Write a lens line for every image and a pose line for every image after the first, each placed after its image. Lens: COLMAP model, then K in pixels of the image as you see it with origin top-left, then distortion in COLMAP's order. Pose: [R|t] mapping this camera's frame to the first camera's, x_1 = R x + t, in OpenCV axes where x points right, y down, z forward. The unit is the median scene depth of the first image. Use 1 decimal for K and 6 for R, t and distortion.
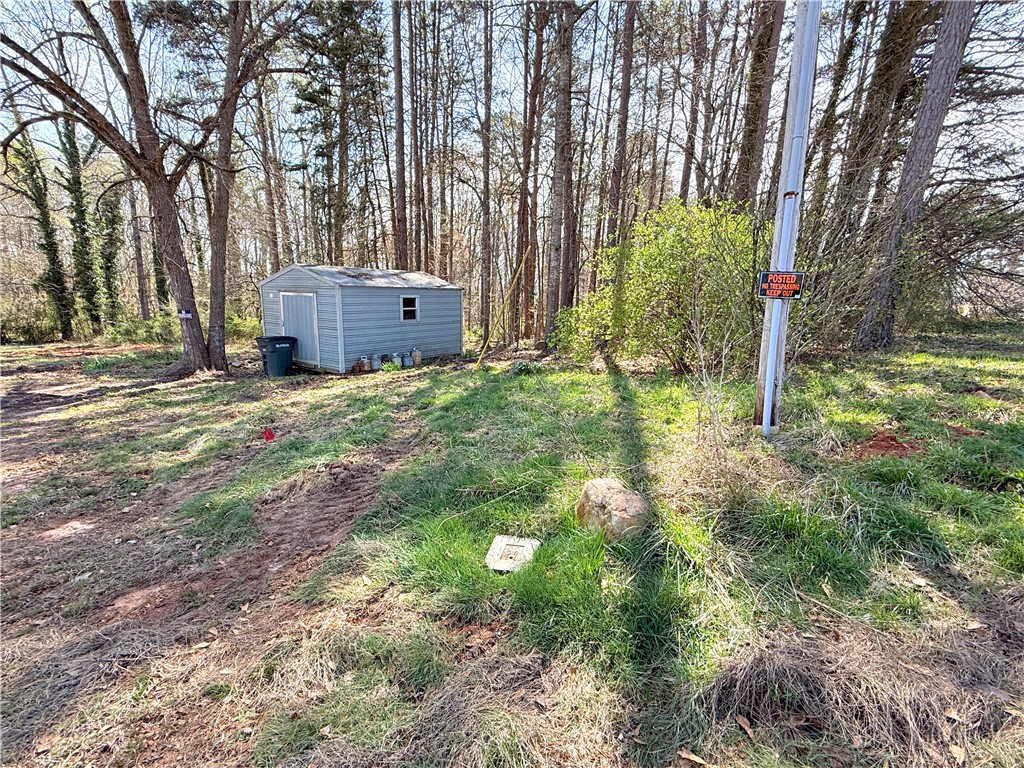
lens RADIAL K [[477.0, 0, 513.3], [0, 477.0, 380.3], [0, 0, 1]] dist [-0.001399, -0.000033]
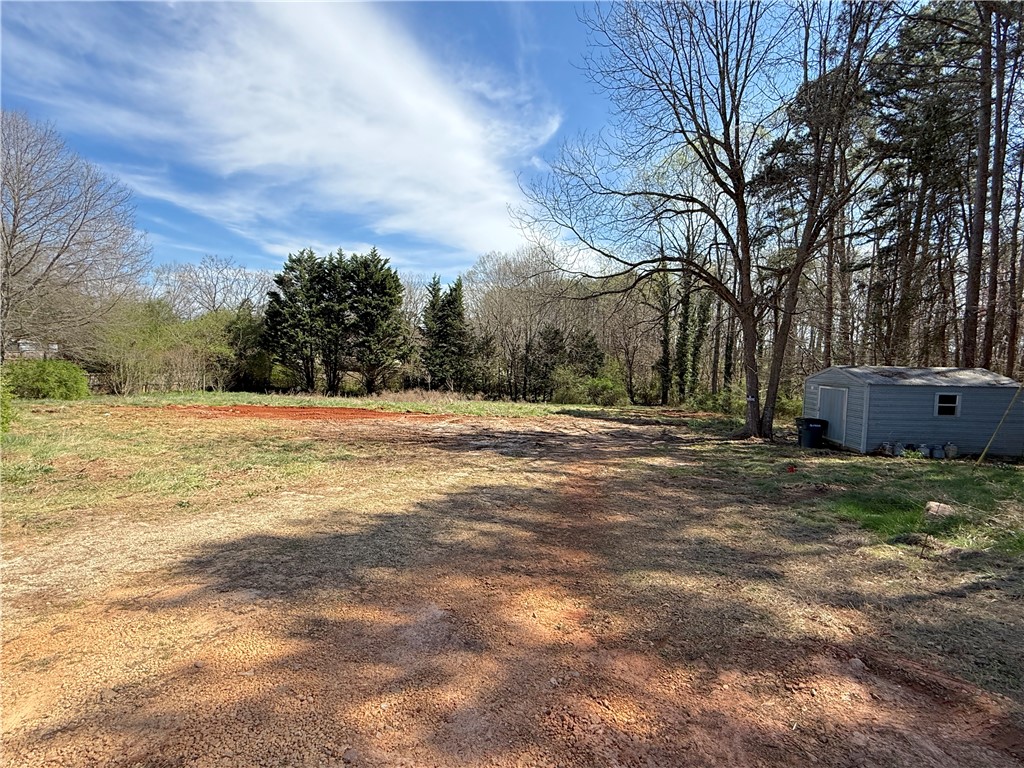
lens RADIAL K [[476.1, 0, 517.6], [0, 476.1, 388.4], [0, 0, 1]] dist [0.002824, -0.000091]
pose [[0.511599, 0.047322, -0.857920, 0.128670], [-0.167411, 0.984836, -0.045509, 0.013413], [0.842758, 0.166907, 0.511763, -0.225305]]
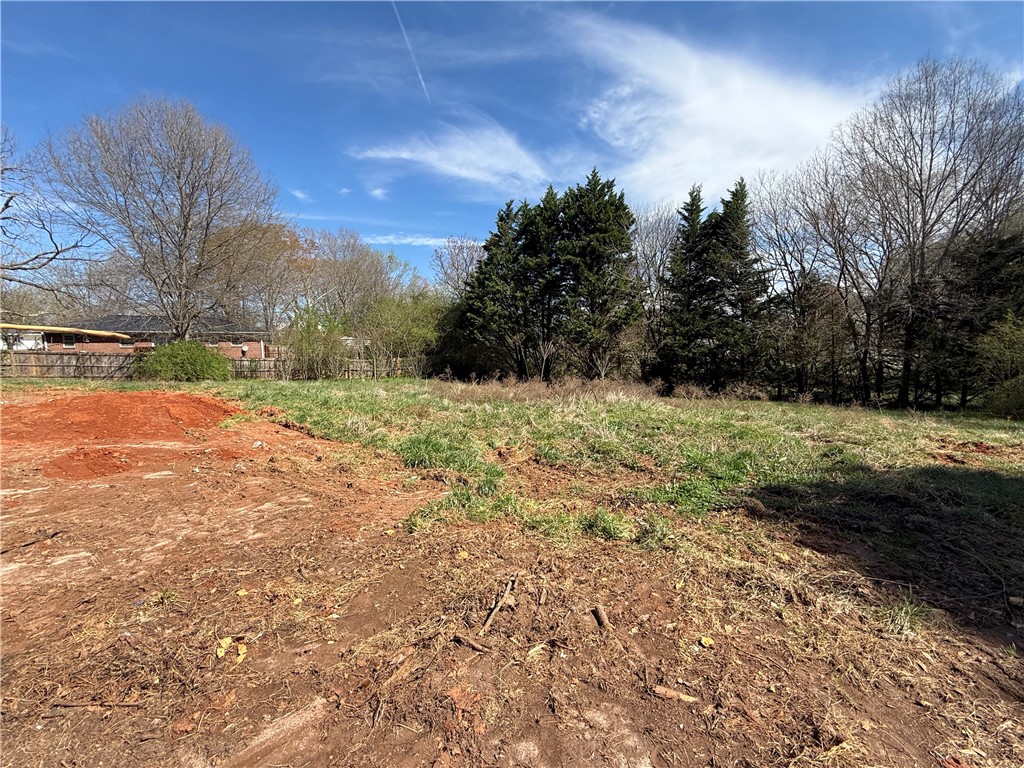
lens RADIAL K [[421.0, 0, 511.6], [0, 421.0, 389.4], [0, 0, 1]] dist [-0.001998, -0.000227]
pose [[-0.275261, 0.063137, -0.959294, -0.698331], [-0.159442, 0.981024, 0.110317, -0.040194], [0.948056, 0.183318, -0.259971, 0.425033]]
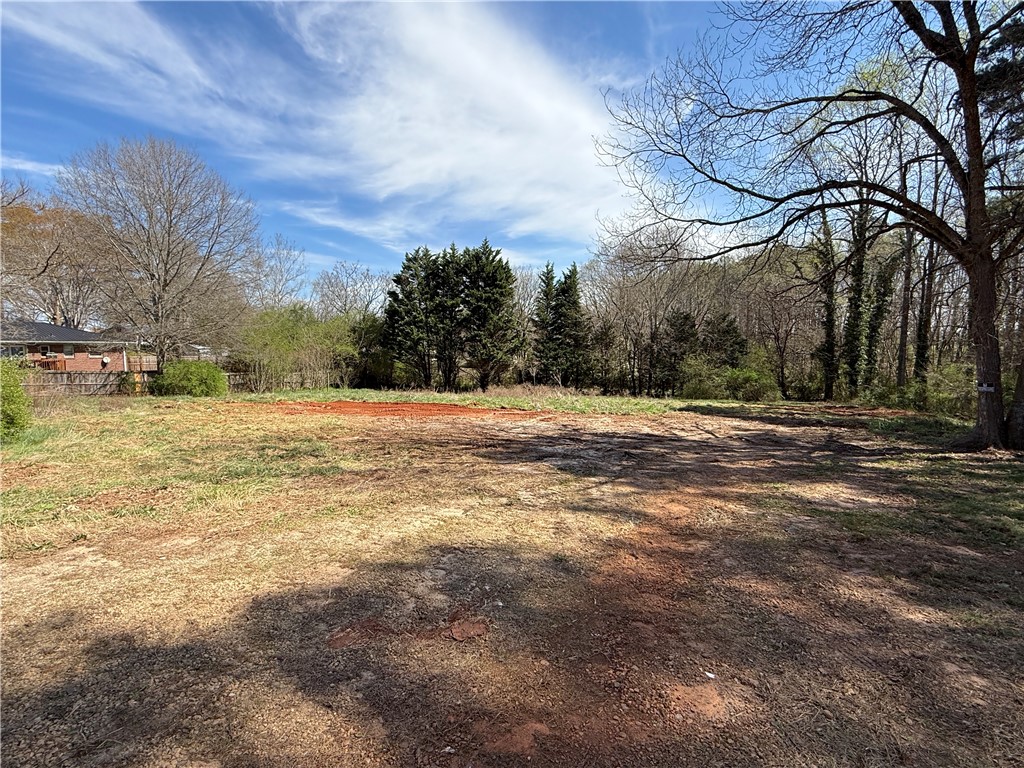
lens RADIAL K [[477.0, 0, 513.3], [0, 477.0, 380.3], [0, 0, 1]] dist [-0.001399, -0.000033]
pose [[0.251065, 0.033401, -0.967394, 0.011365], [-0.161172, 0.986896, -0.007755, 0.006197], [0.954458, 0.157864, 0.253158, -0.098497]]
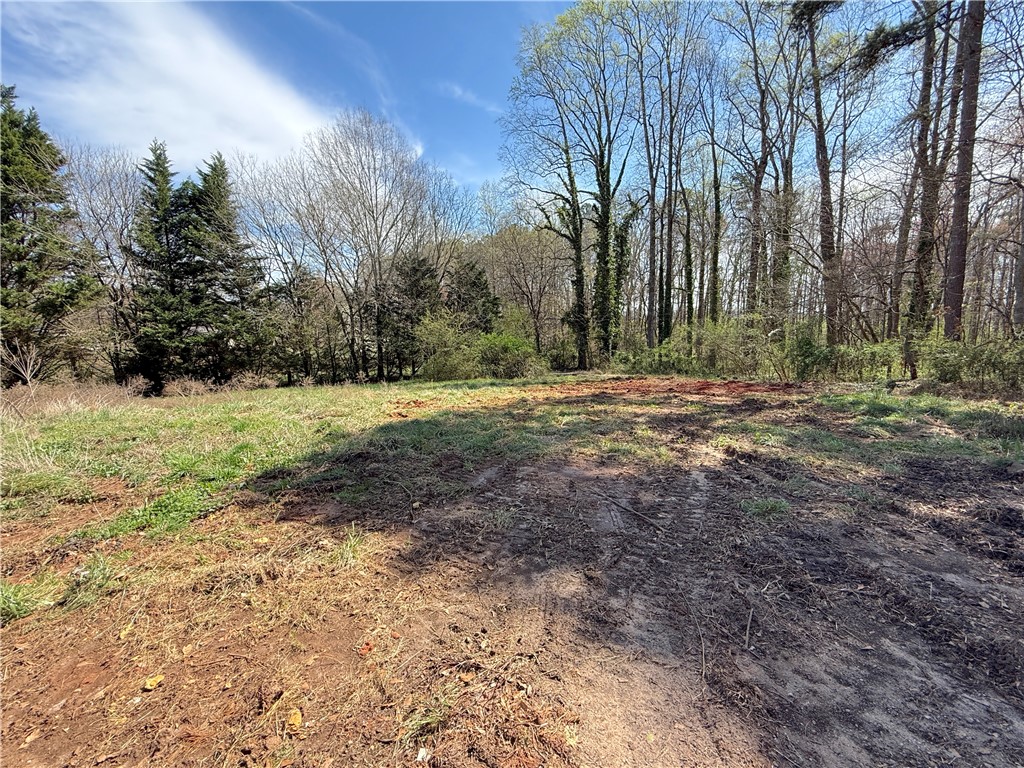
lens RADIAL K [[421.0, 0, 511.6], [0, 421.0, 389.4], [0, 0, 1]] dist [-0.001998, -0.000227]
pose [[0.686577, 0.057318, -0.724794, -0.693731], [-0.082107, 0.996623, 0.001036, -0.044131], [0.722406, 0.058799, 0.688964, 0.453070]]
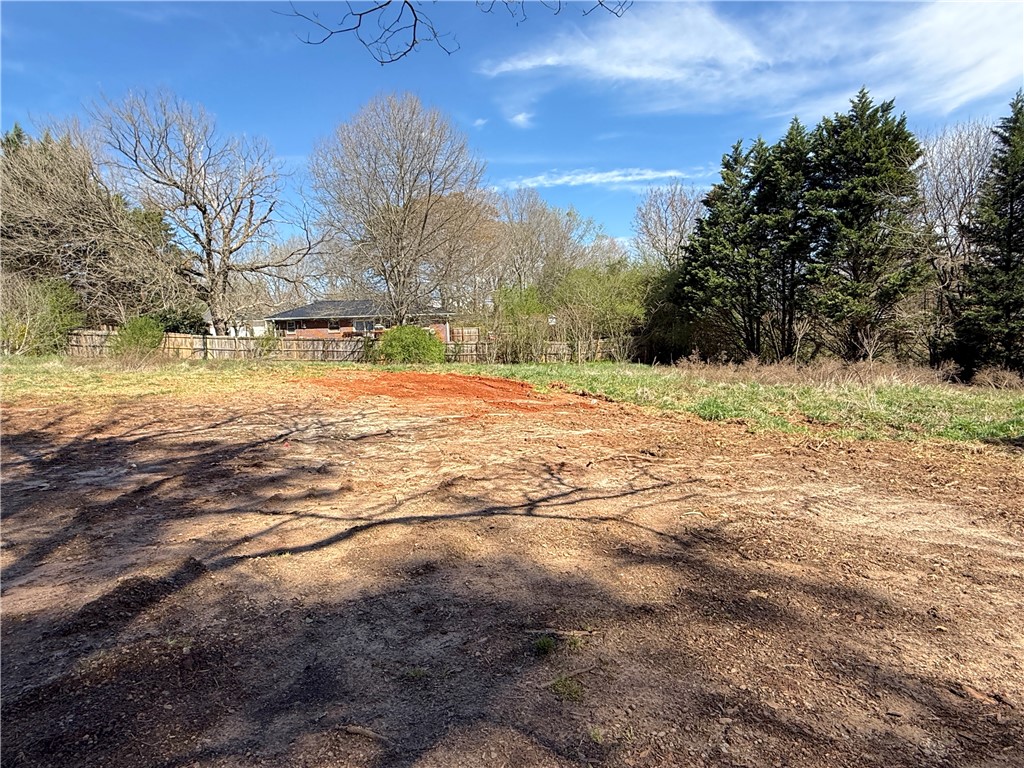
lens RADIAL K [[570.7, 0, 512.0], [0, 570.7, 384.0], [0, 0, 1]] dist [0.003311, 0.002306]
pose [[-0.582088, 0.063323, -0.810657, -0.439878], [-0.123846, 0.978427, 0.165355, -0.044483], [0.803639, 0.196648, -0.561688, 0.438765]]
